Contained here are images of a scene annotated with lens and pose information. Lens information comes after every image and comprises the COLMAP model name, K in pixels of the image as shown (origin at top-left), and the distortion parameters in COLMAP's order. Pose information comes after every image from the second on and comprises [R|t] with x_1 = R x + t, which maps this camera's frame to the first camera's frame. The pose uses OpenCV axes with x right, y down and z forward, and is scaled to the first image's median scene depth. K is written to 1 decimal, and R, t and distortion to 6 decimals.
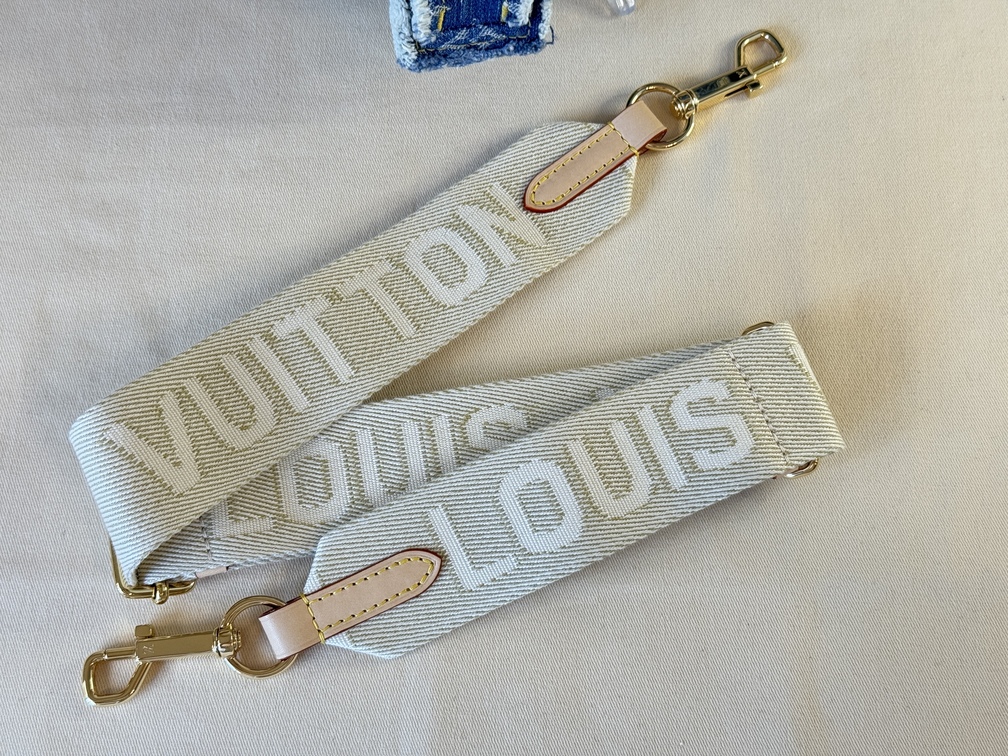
lens RADIAL K [[1415.5, 0, 499.9], [0, 1415.5, 380.4], [0, 0, 1]] dist [0.101831, 0.000000]
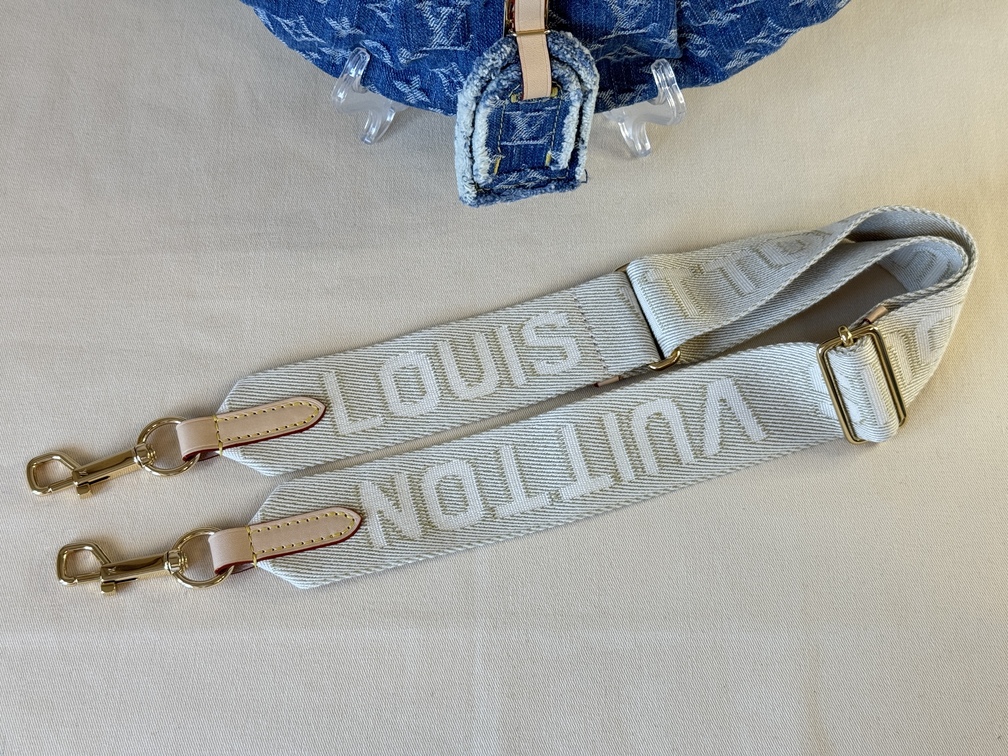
lens RADIAL K [[1410.5, 0, 502.8], [0, 1410.5, 372.2], [0, 0, 1]] dist [0.109627, 0.000000]
pose [[0.999863, -0.008282, 0.014366, -0.053963], [0.009345, 0.997094, -0.075603, 0.014677], [-0.013698, 0.075727, 0.997035, -0.189930]]
